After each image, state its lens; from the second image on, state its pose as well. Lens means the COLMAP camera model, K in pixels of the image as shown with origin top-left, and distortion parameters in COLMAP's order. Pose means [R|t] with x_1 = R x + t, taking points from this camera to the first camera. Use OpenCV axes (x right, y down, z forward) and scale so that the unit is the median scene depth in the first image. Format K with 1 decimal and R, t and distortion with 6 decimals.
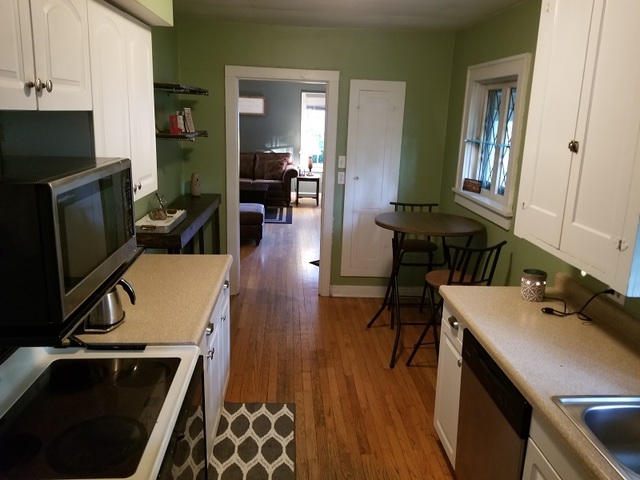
lens RADIAL K [[500.8, 0, 323.0], [0, 500.8, 230.7], [0, 0, 1]] dist [0.064189, -0.096719]
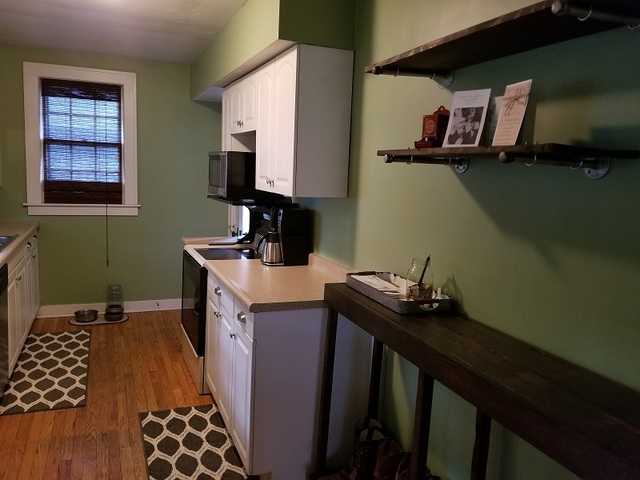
lens RADIAL K [[500.8, 0, 319.0], [0, 500.8, 238.4], [0, 0, 1]] dist [0.064189, -0.096719]
pose [[-0.943732, -0.026293, -0.329663, -0.029725], [-0.144236, 0.929755, 0.338750, -0.246673], [0.297599, 0.367238, -0.881233, 1.340456]]
